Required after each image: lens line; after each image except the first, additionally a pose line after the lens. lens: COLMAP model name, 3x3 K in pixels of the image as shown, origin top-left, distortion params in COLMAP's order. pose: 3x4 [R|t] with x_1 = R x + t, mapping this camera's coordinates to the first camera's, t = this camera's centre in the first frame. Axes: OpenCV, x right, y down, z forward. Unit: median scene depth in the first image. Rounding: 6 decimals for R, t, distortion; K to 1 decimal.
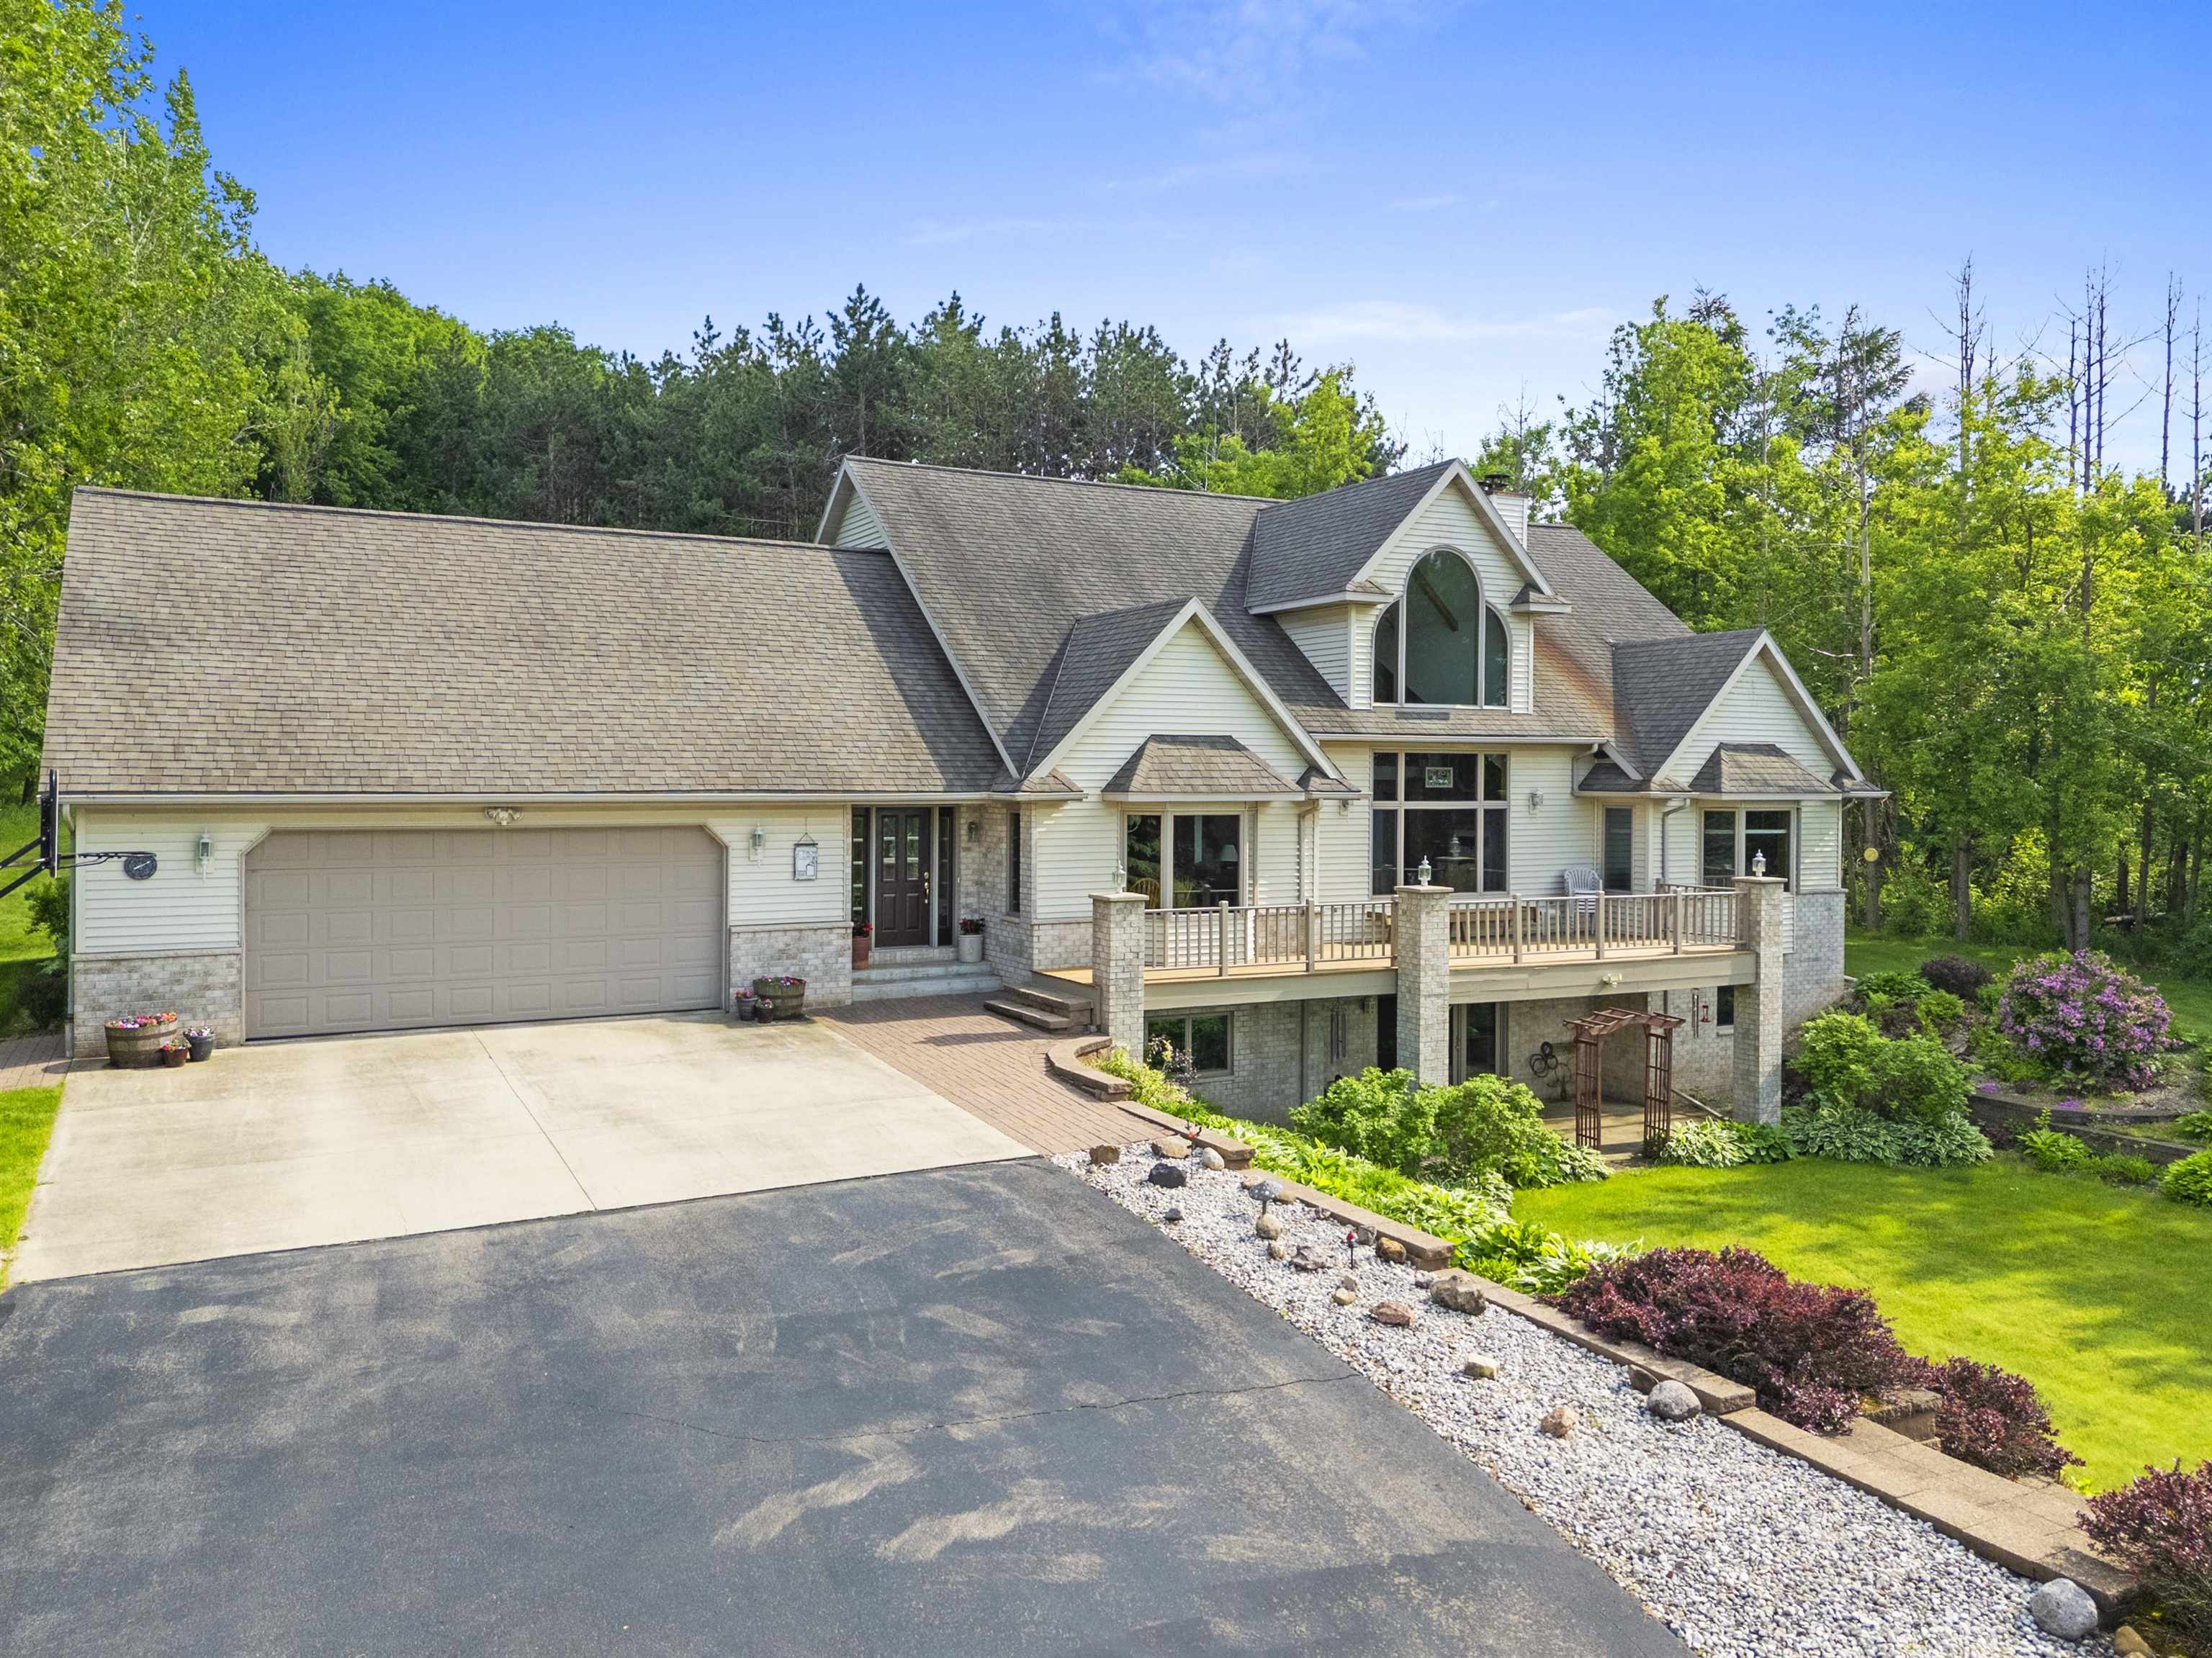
lens RADIAL K [[1648.0, 0, 1101.9], [0, 1648.0, 796.3], [0, 0, 1]] dist [0.073182, -0.068414]
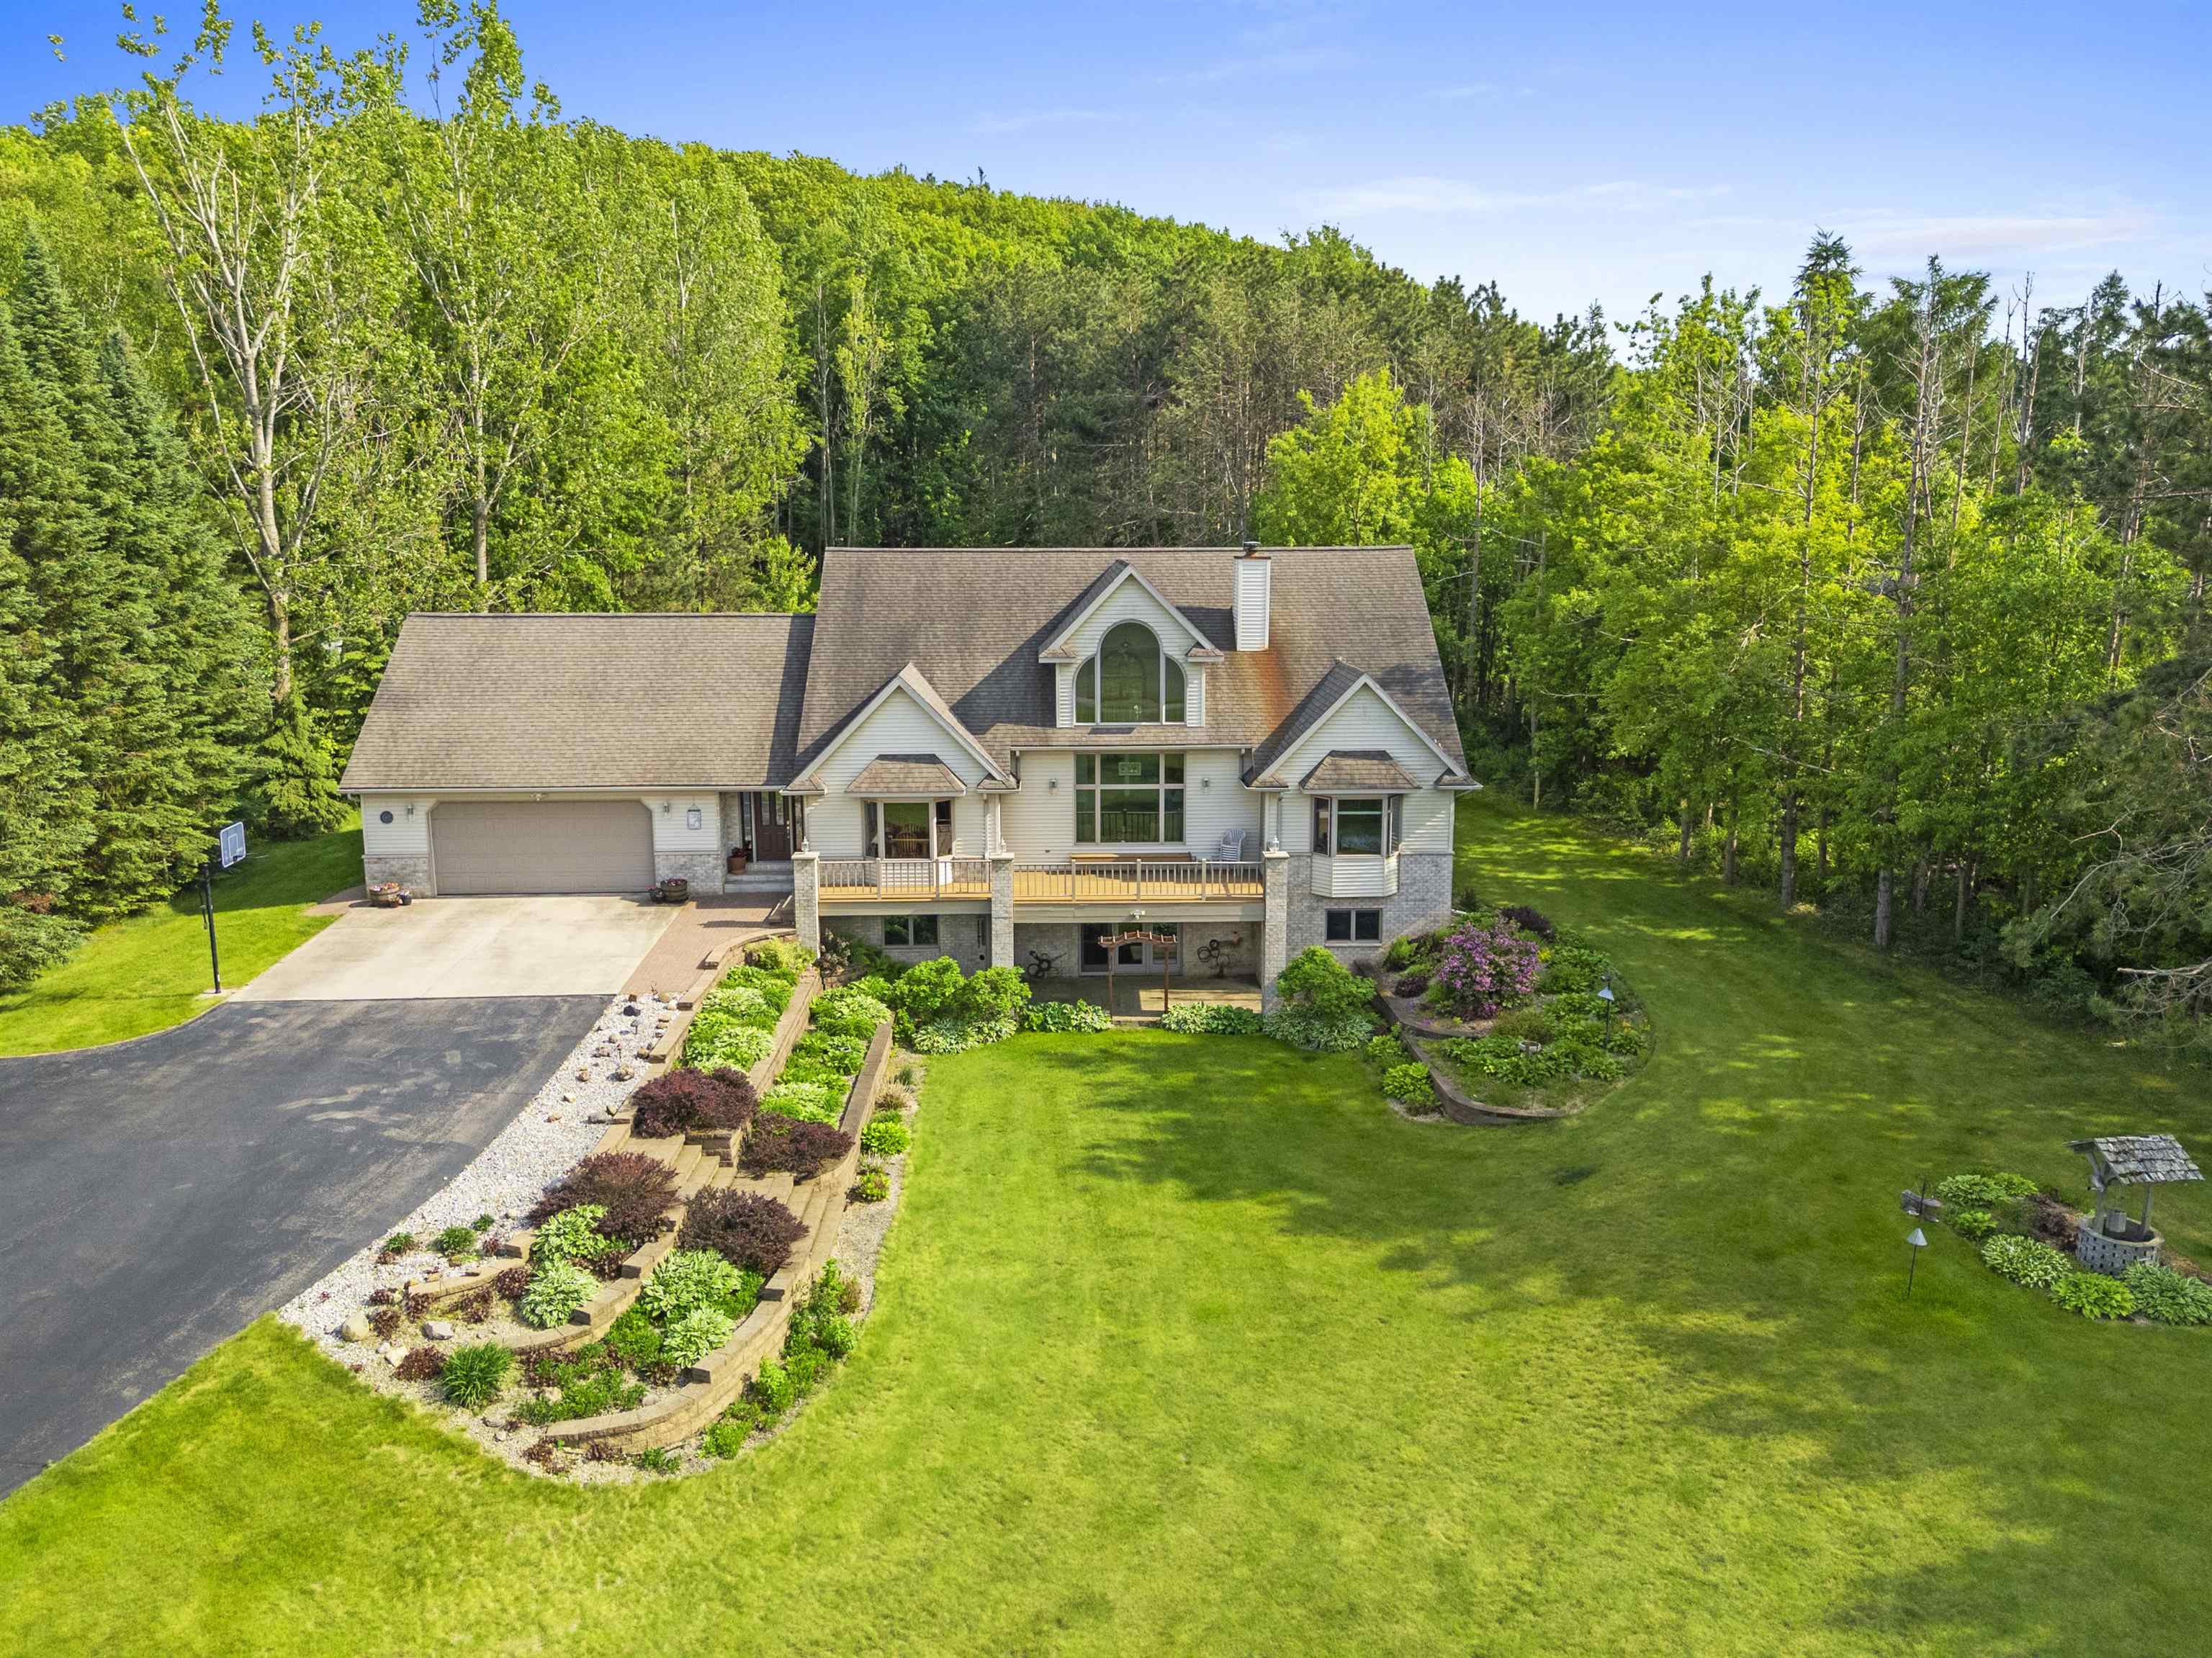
lens RADIAL K [[1625.5, 0, 1106.2], [0, 1625.5, 815.8], [0, 0, 1]] dist [0.070284, -0.064491]
pose [[0.899115, 0.070153, -0.432054, 0.967135], [0.000802, 0.986807, 0.161898, -0.245318], [0.437712, -0.145912, 0.887197, -0.415742]]
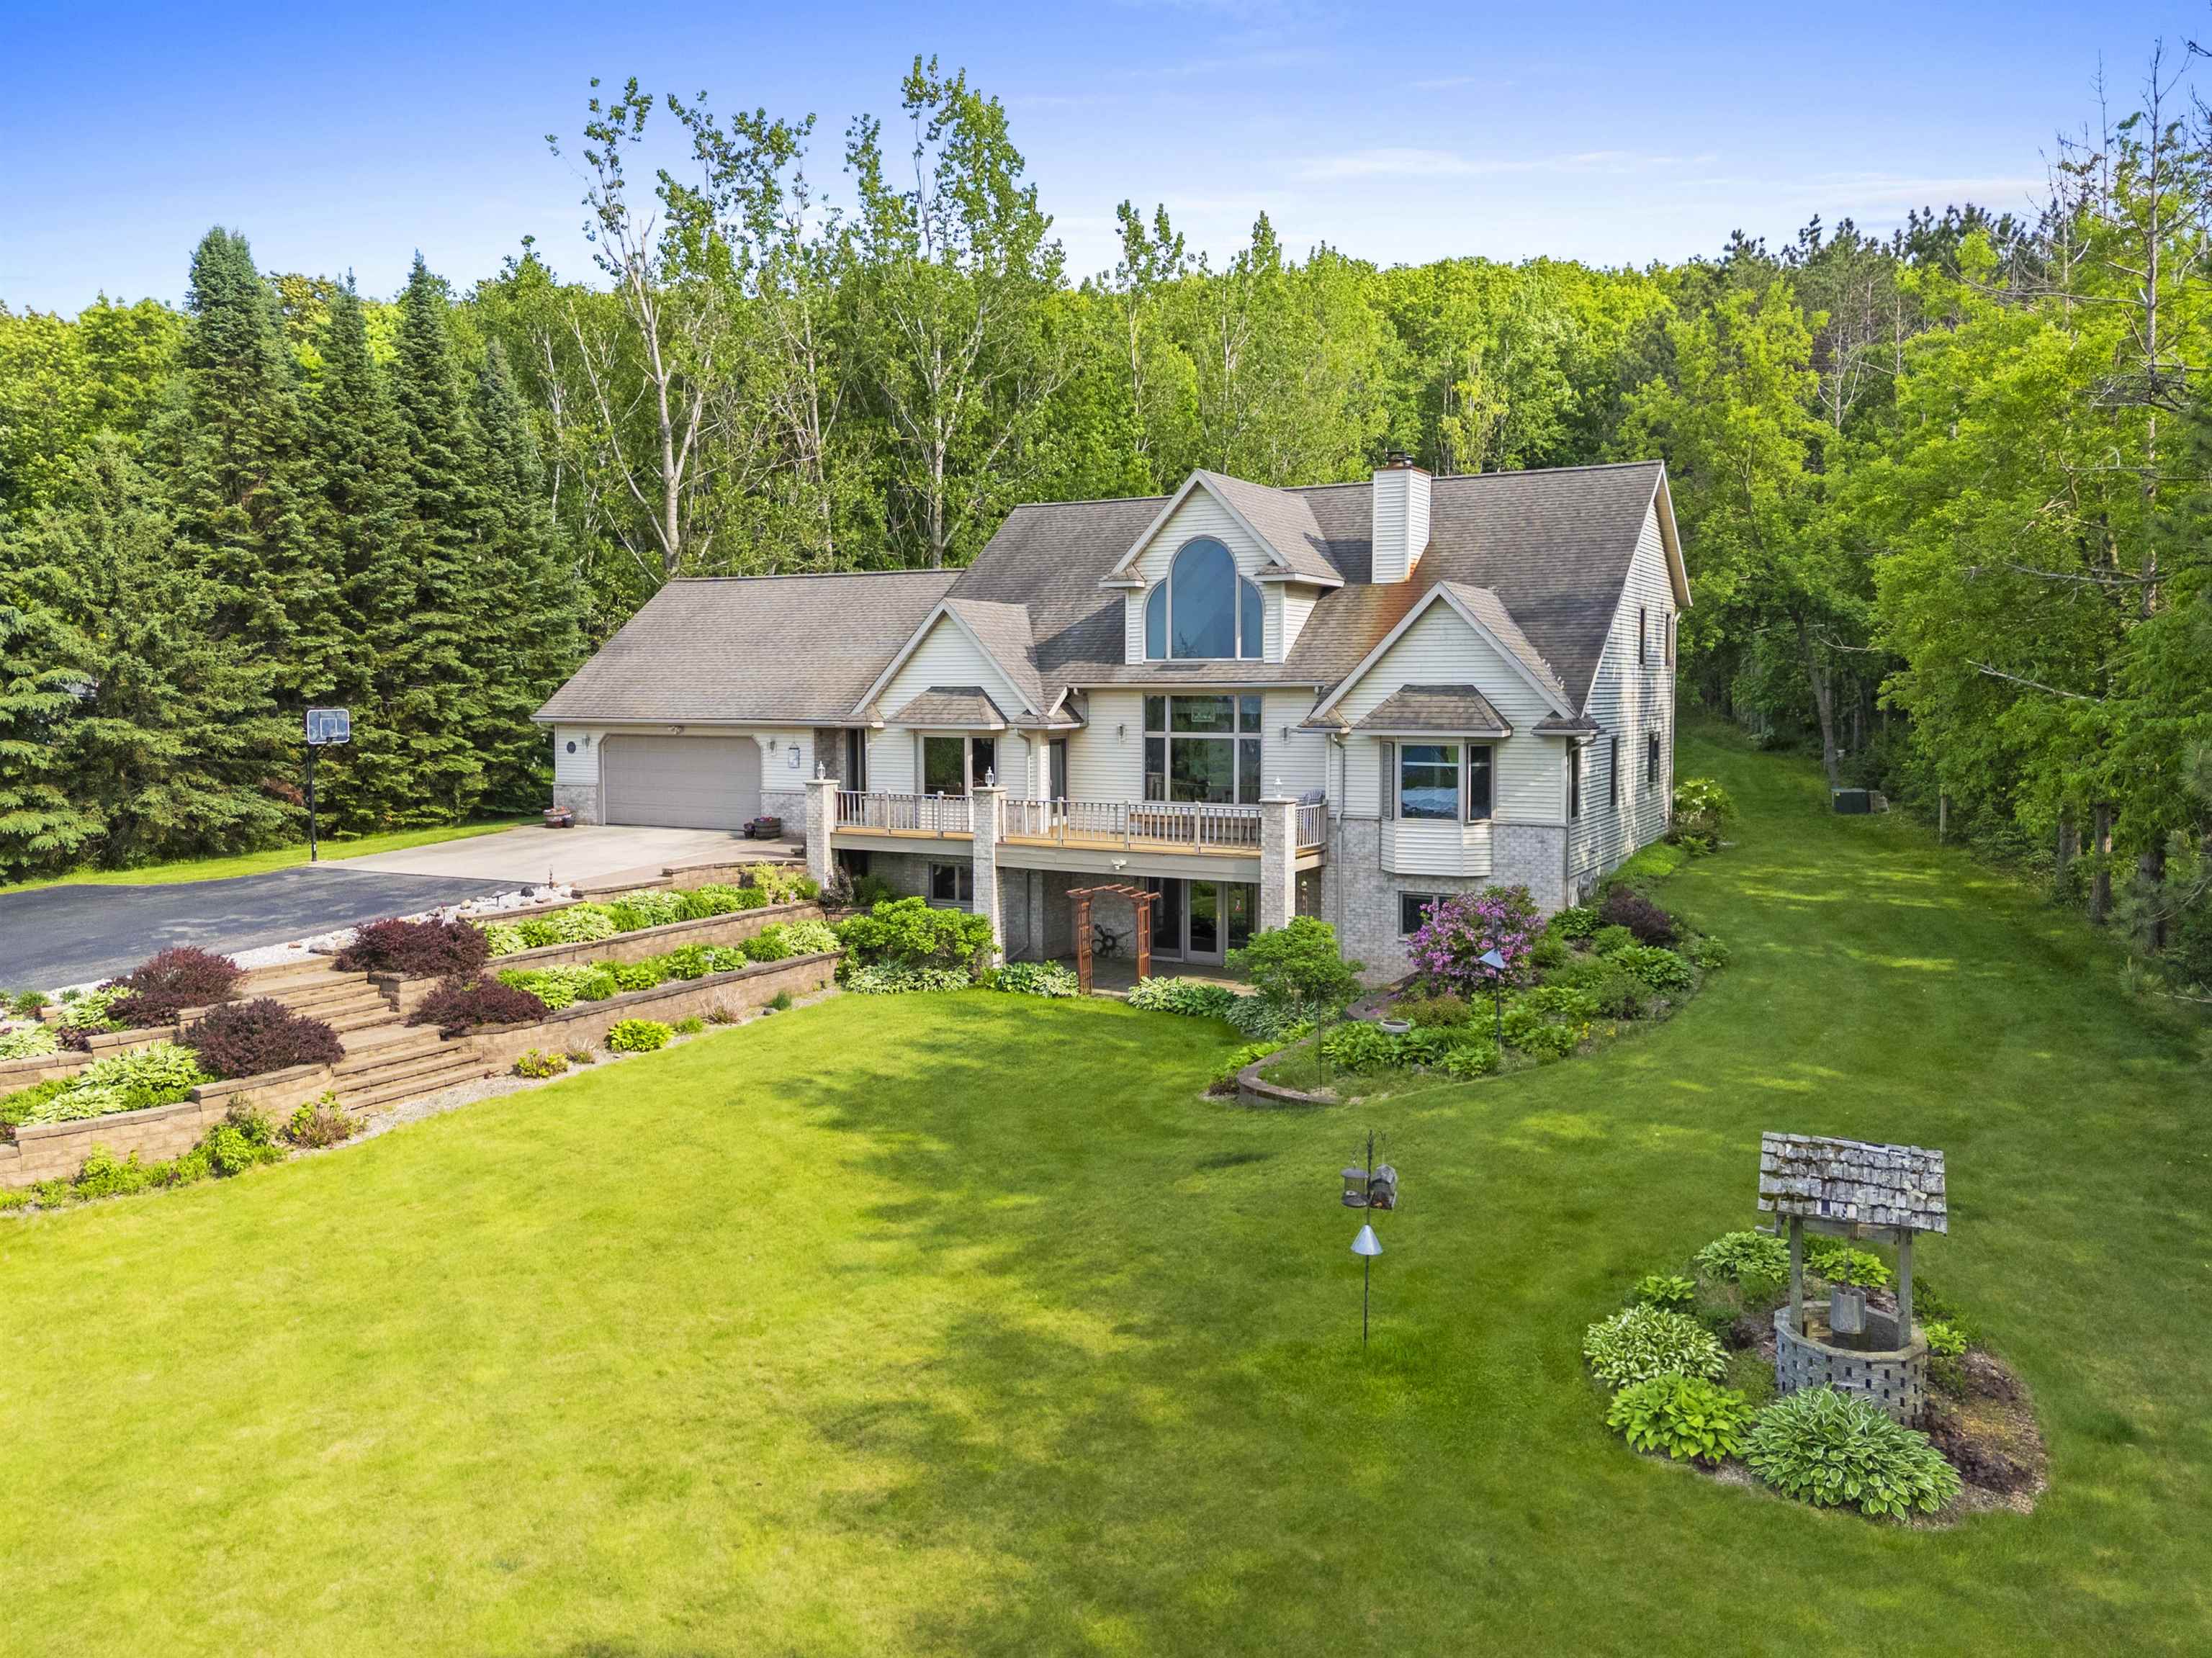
lens RADIAL K [[1625.5, 0, 1106.2], [0, 1625.5, 815.8], [0, 0, 1]] dist [0.070284, -0.064491]
pose [[0.550801, 0.060169, -0.832465, 1.418093], [-0.009298, 0.997779, 0.065965, -0.017790], [0.834585, -0.028593, 0.550136, 0.260896]]
